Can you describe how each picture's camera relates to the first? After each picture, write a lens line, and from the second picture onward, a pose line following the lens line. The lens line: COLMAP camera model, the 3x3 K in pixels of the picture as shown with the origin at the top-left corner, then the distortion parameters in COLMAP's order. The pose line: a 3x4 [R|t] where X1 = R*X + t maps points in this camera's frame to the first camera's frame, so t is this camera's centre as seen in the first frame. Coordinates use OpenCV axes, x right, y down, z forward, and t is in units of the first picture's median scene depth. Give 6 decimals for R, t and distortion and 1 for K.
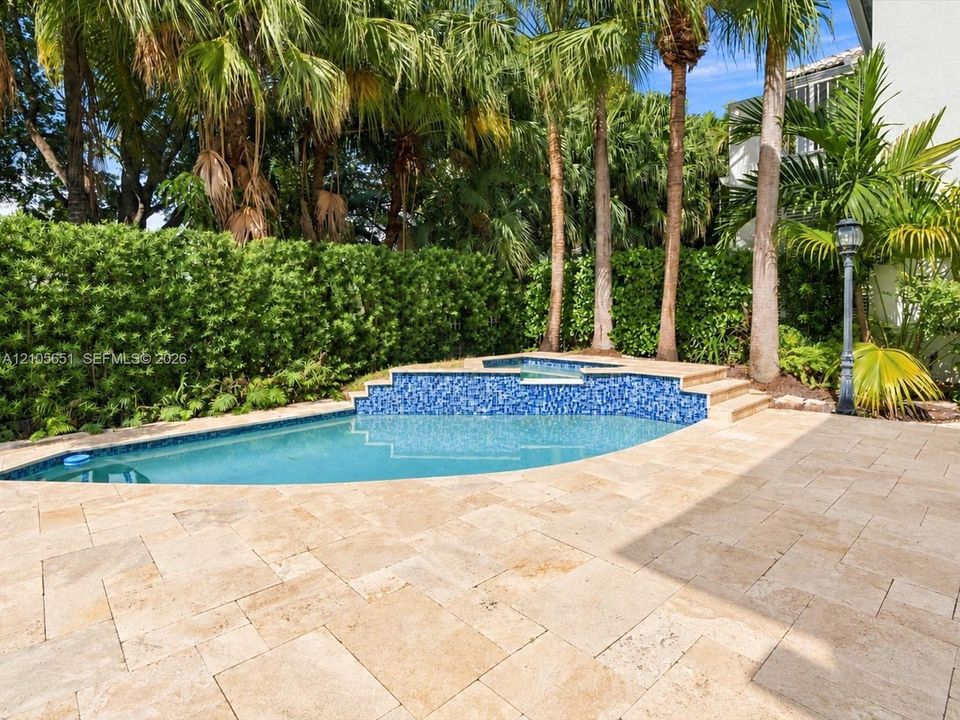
lens RADIAL K [[486.9, 0, 477.6], [0, 486.9, 325.5], [0, 0, 1]] dist [-0.000026, 0.000958]
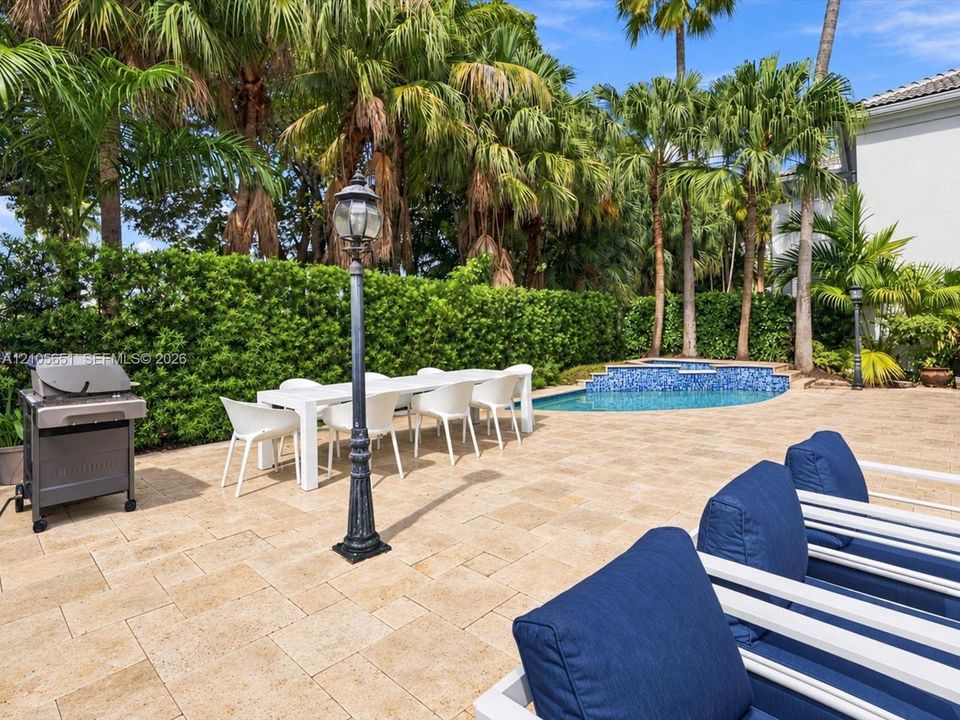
lens RADIAL K [[486.9, 0, 477.6], [0, 486.9, 325.5], [0, 0, 1]] dist [-0.000026, 0.000958]
pose [[0.994699, 0.006083, 0.102651, -0.766711], [-0.002277, 0.999307, -0.037157, 0.014583], [-0.102805, 0.036726, 0.994023, -0.624968]]
